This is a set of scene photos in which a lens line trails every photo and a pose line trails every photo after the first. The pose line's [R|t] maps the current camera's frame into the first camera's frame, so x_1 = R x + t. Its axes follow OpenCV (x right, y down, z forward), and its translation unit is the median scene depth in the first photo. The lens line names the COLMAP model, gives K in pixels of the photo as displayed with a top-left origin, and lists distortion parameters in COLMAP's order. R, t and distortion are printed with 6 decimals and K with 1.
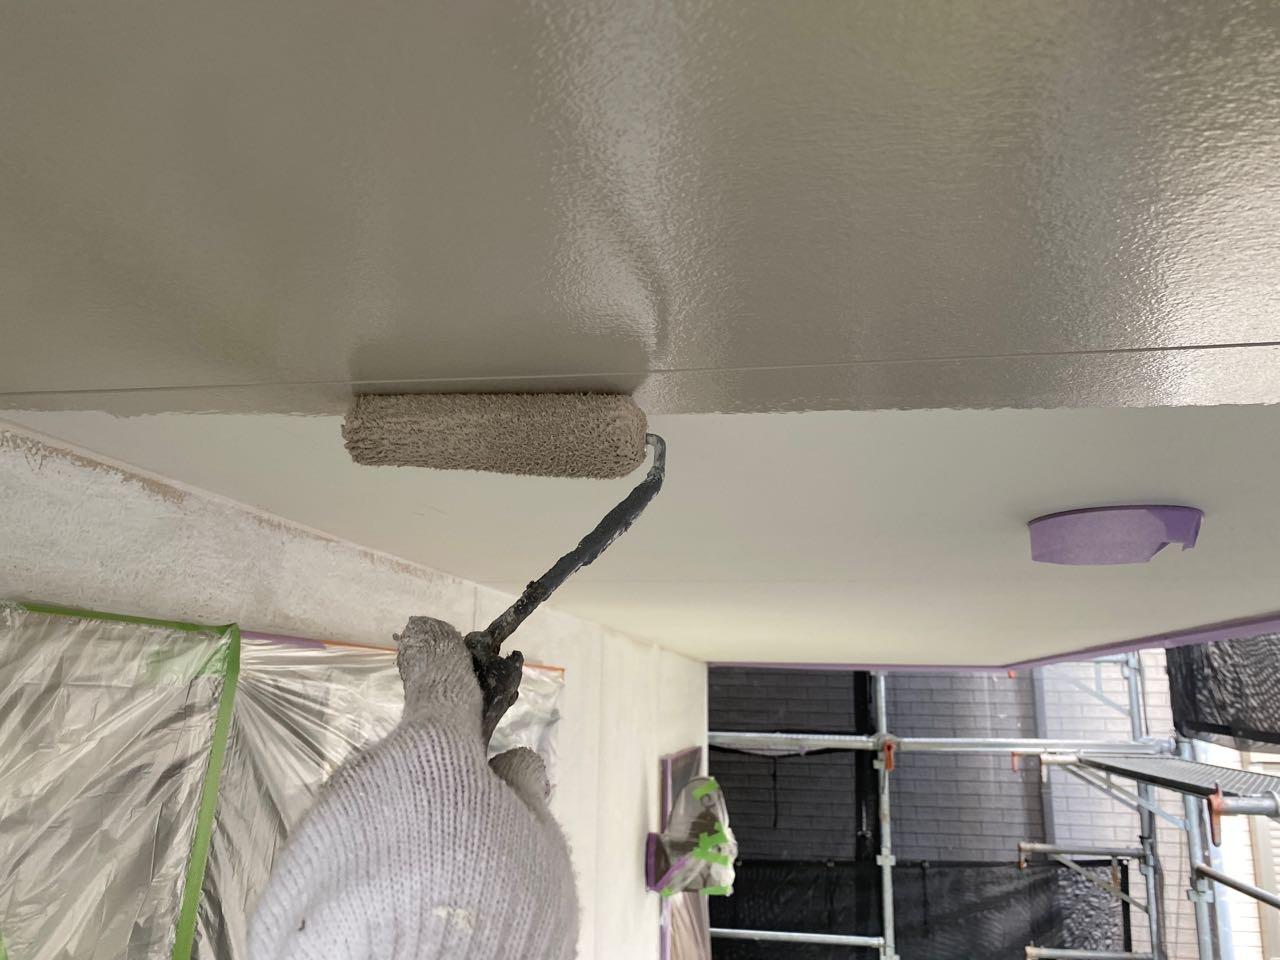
lens RADIAL K [[990.6, 0, 625.5], [0, 990.6, 478.6], [0, 0, 1]] dist [-0.010159, 0.014784]
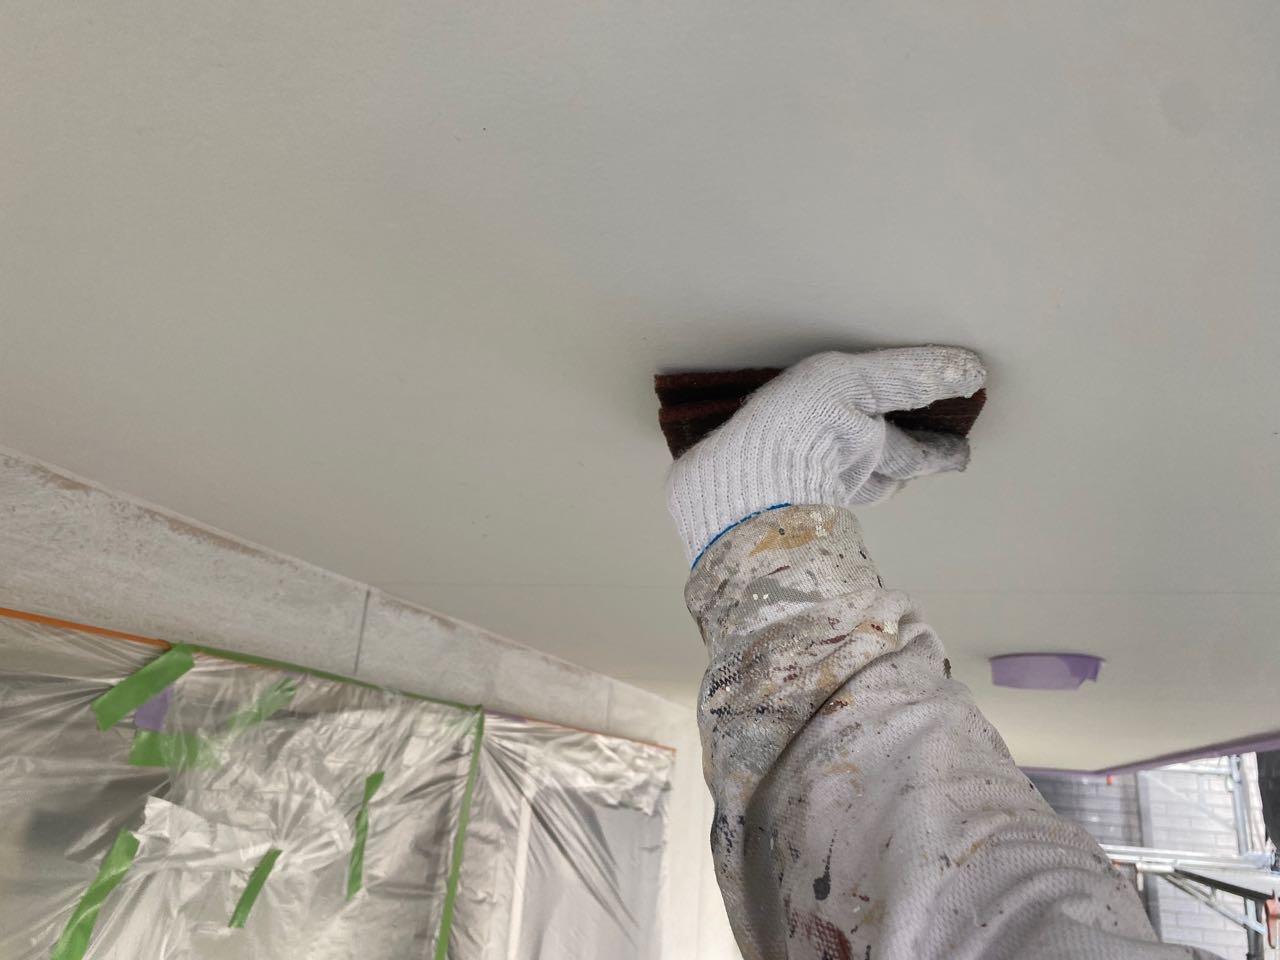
lens RADIAL K [[988.1, 0, 640.0], [0, 988.1, 480.0], [0, 0, 1]] dist [0.041429, -0.048366]
pose [[0.994474, 0.021966, -0.102656, 0.009443], [-0.030347, 0.996268, -0.080809, -0.029325], [0.100498, 0.083478, 0.991429, -0.186512]]
